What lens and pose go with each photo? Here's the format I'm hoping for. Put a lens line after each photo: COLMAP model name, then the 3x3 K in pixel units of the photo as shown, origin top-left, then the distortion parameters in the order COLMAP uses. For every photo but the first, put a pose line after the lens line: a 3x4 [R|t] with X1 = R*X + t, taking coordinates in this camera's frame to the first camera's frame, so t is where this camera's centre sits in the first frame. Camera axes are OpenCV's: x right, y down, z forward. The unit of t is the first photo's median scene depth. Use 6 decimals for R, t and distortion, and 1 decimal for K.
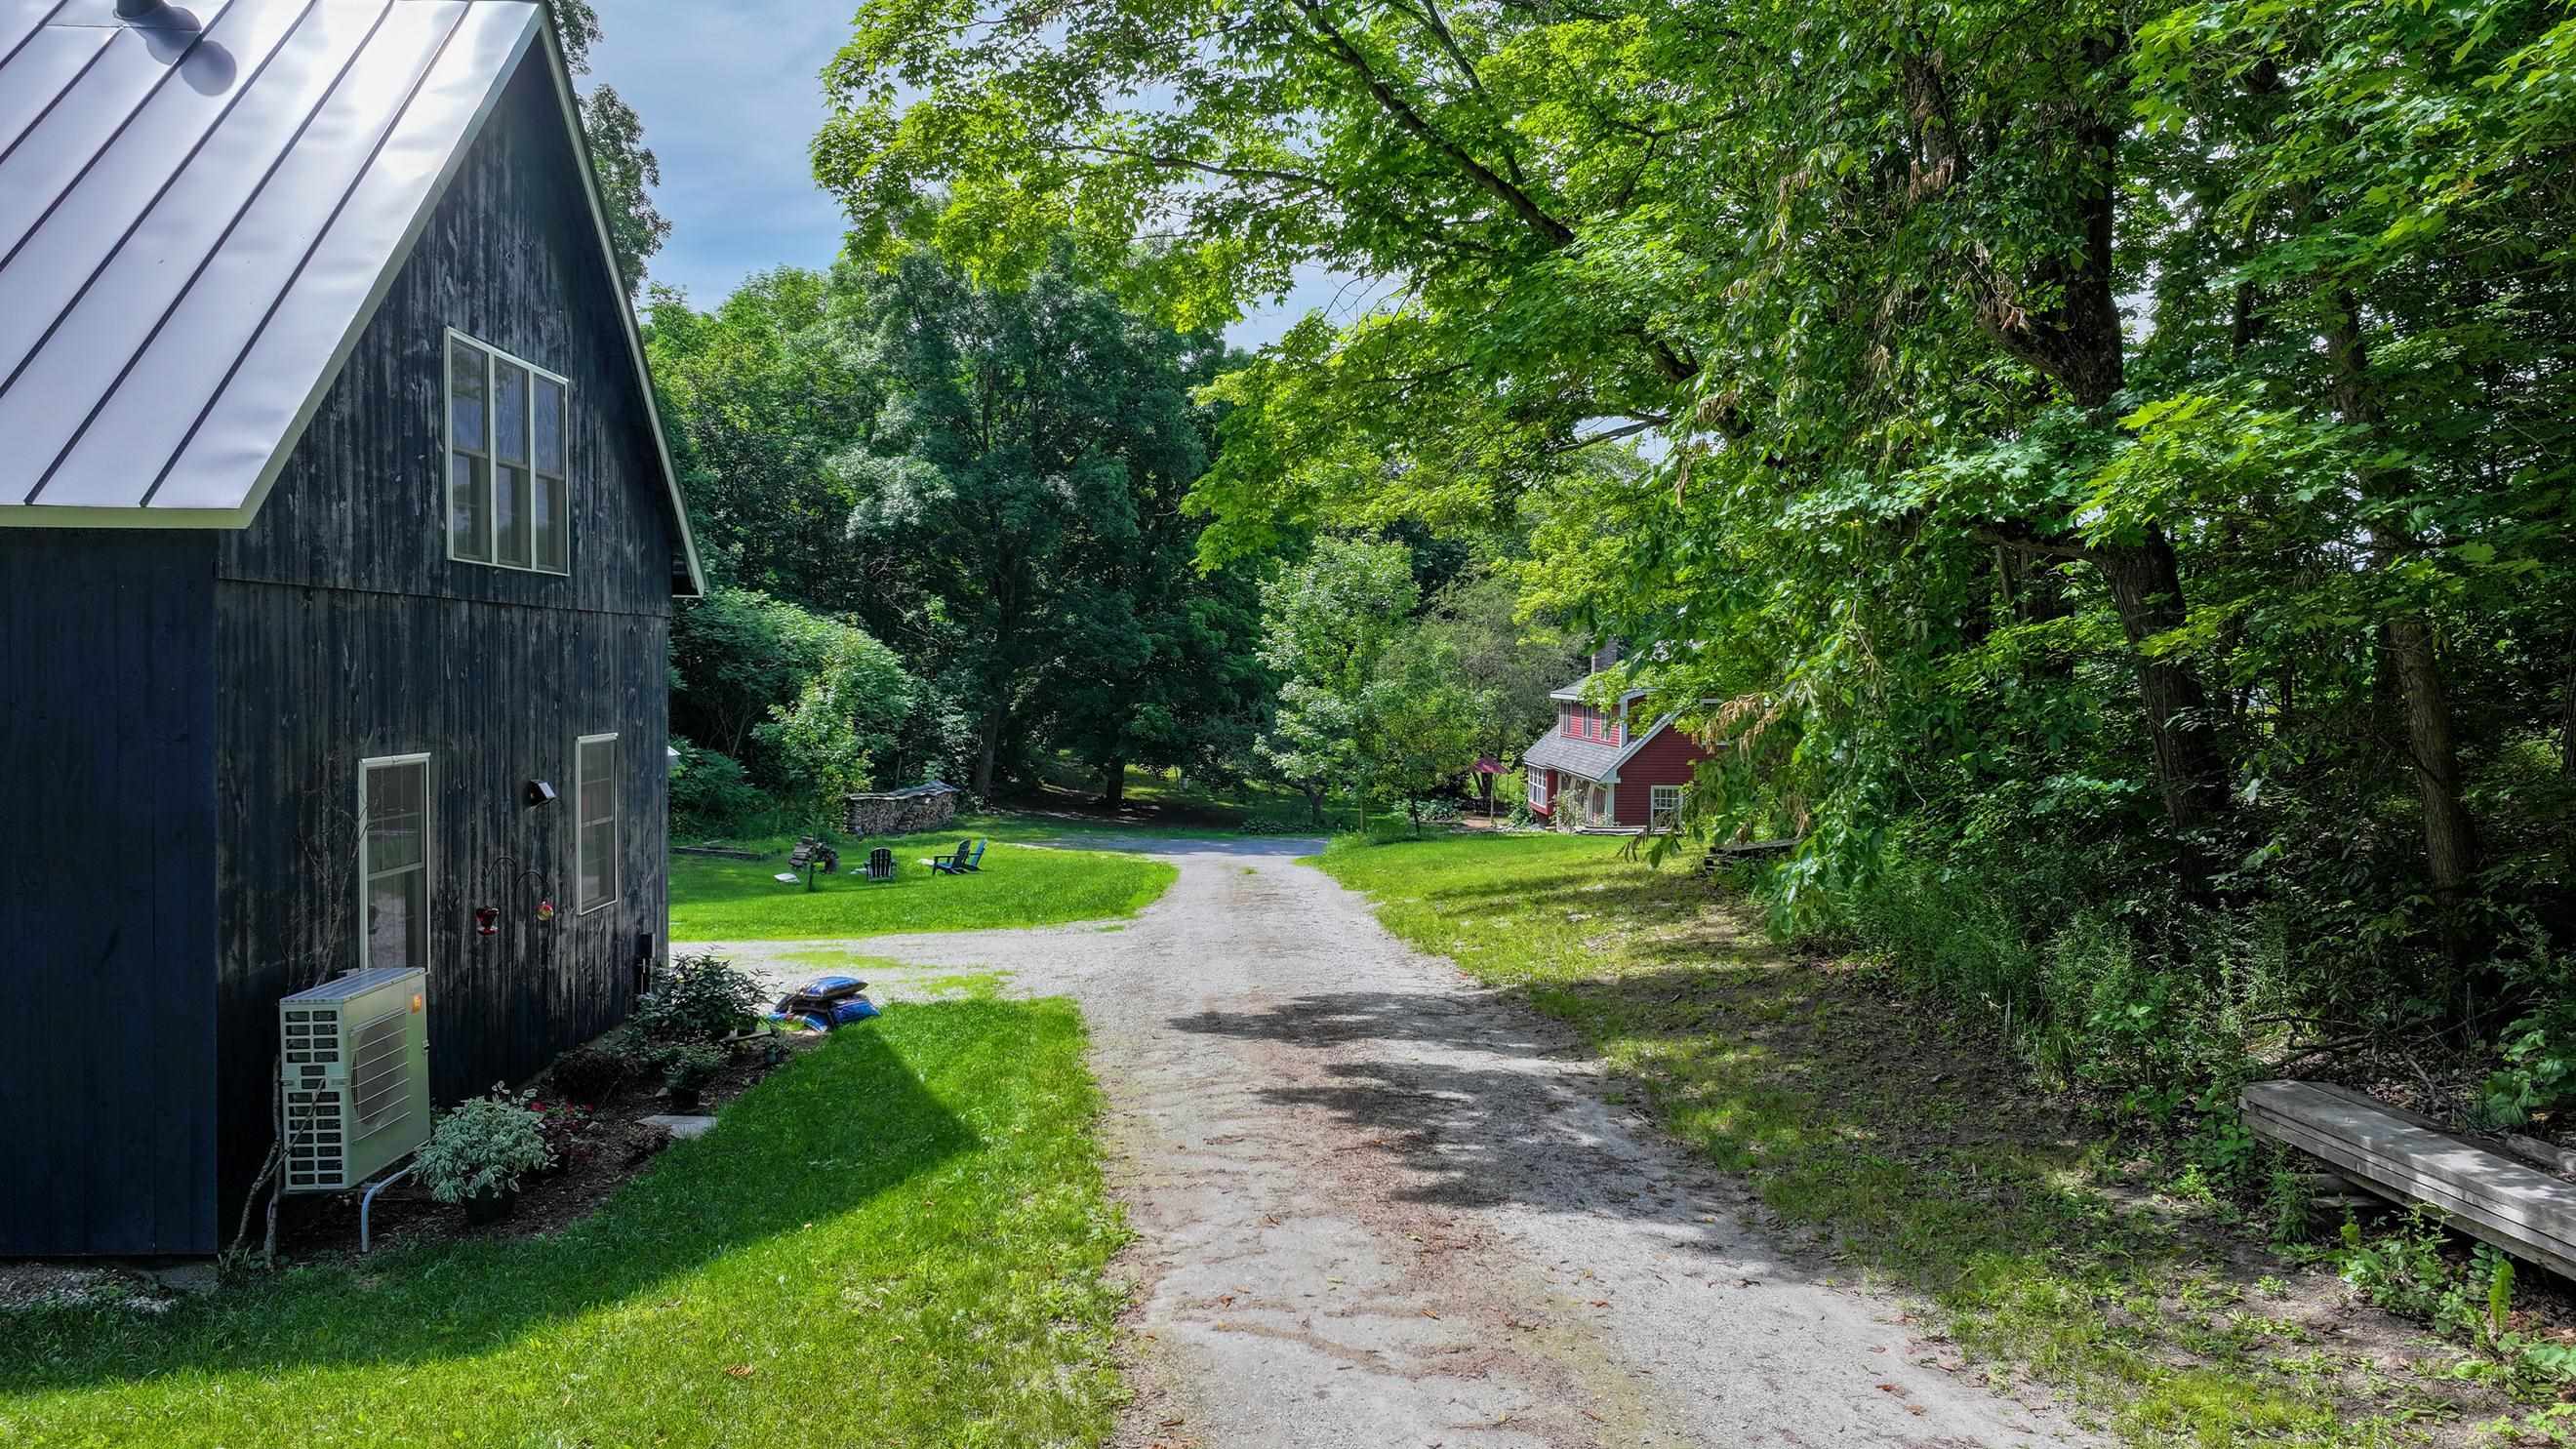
lens RADIAL K [[1761.4, 0, 1288.0], [0, 1761.4, 724.5], [0, 0, 1]] dist [-0.002217, 0.002354]
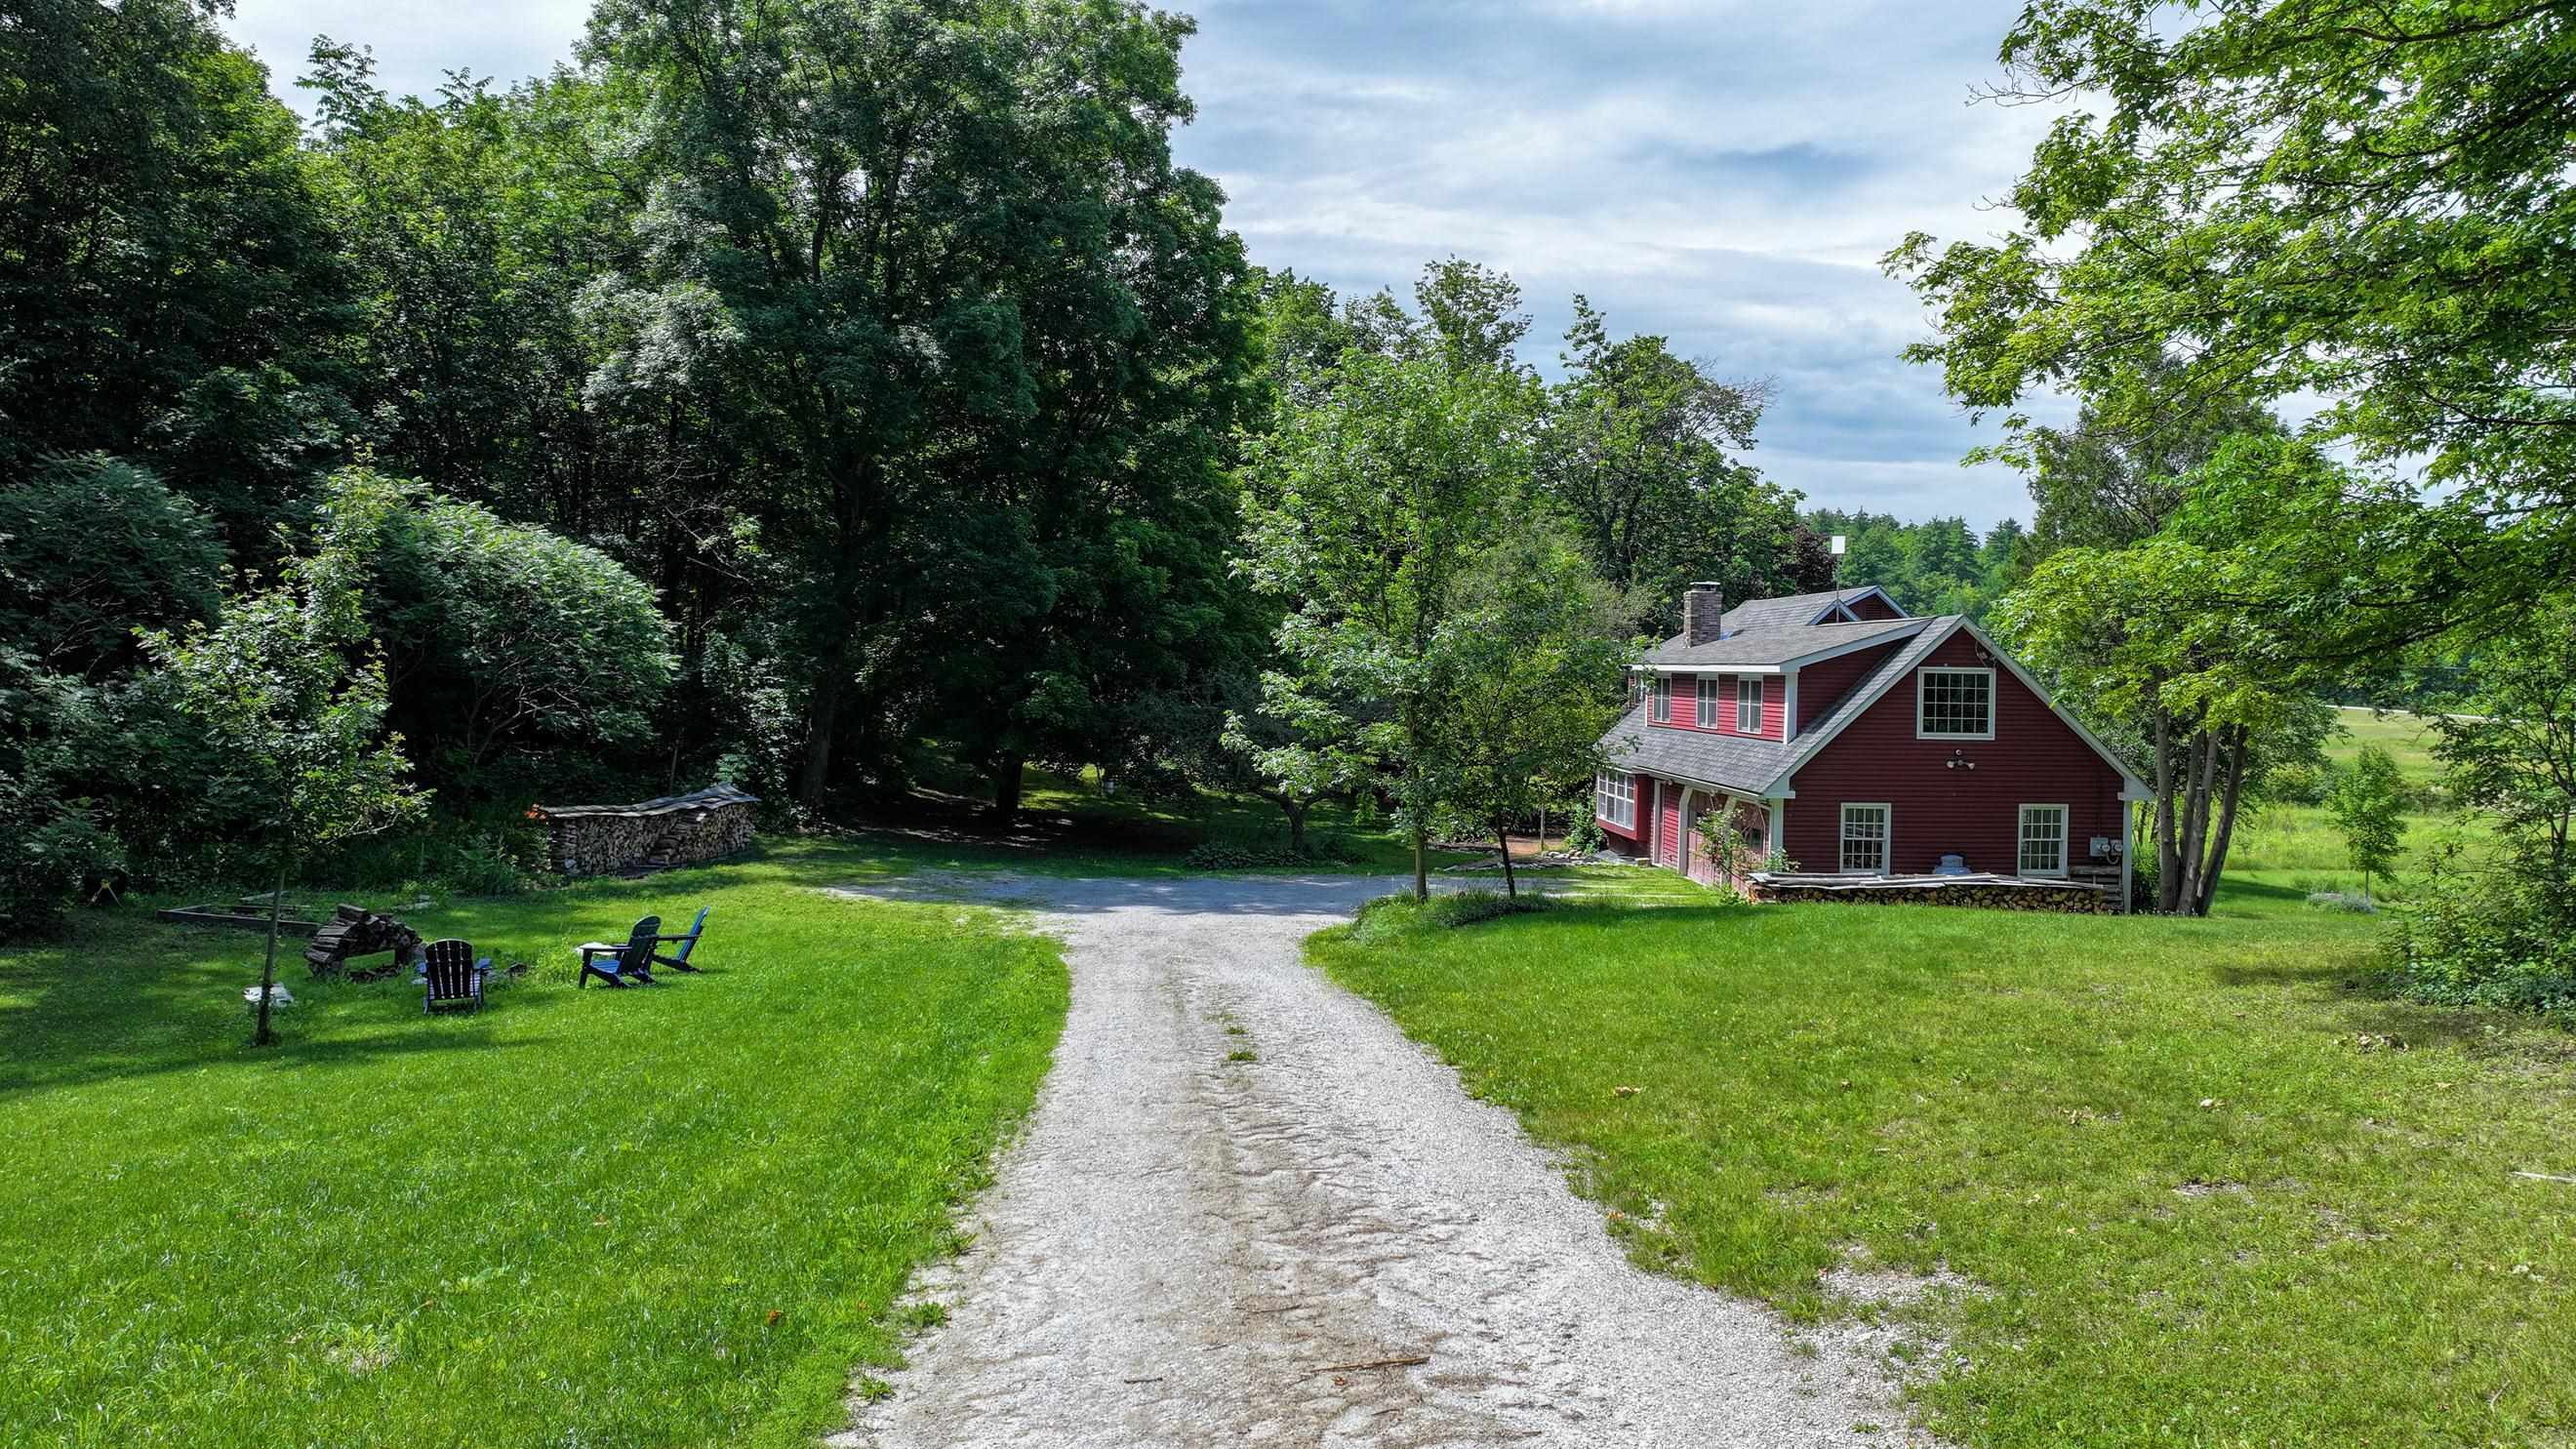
lens RADIAL K [[1761.4, 0, 1288.0], [0, 1761.4, 724.5], [0, 0, 1]] dist [-0.002217, 0.002354]
pose [[0.999290, 0.008967, 0.036592, -0.014774], [-0.009076, 0.999955, 0.002816, 0.005953], [-0.036565, -0.003146, 0.999326, 0.352998]]
